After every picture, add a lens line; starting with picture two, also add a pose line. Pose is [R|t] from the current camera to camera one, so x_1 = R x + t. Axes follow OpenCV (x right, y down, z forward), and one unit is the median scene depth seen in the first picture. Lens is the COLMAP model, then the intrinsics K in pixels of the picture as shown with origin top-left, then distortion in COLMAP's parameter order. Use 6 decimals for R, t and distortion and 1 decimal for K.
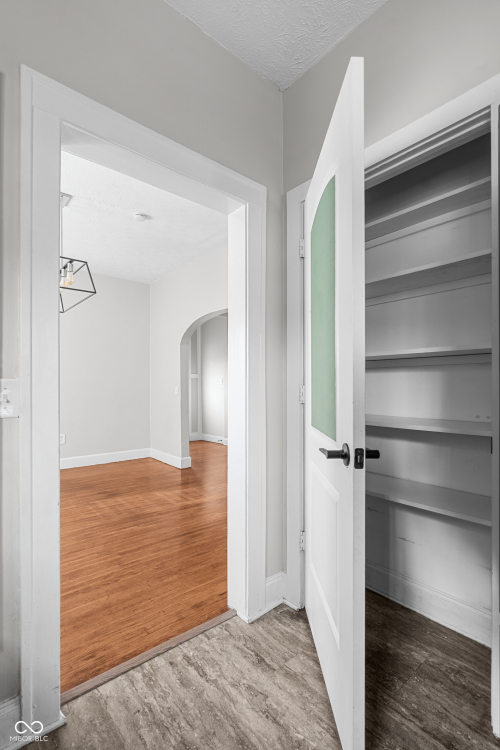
lens RADIAL K [[344.9, 0, 248.9], [0, 344.9, 381.1], [0, 0, 1]] dist [-0.001246, 0.000055]
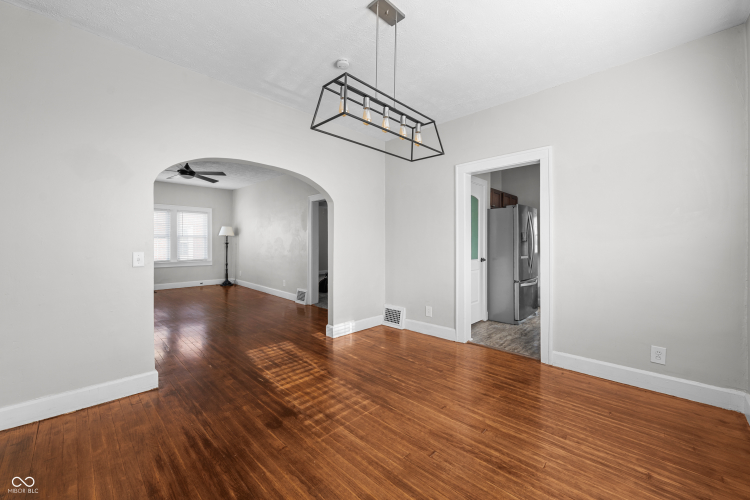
lens RADIAL K [[298.9, 0, 374.4], [0, 298.9, 244.0], [0, 0, 1]] dist [-0.003954, -0.000386]
pose [[-0.086935, -0.003261, 0.996209, -0.740752], [-0.015432, 0.999879, 0.001926, -0.004428], [-0.996094, -0.015206, -0.086975, 0.662112]]
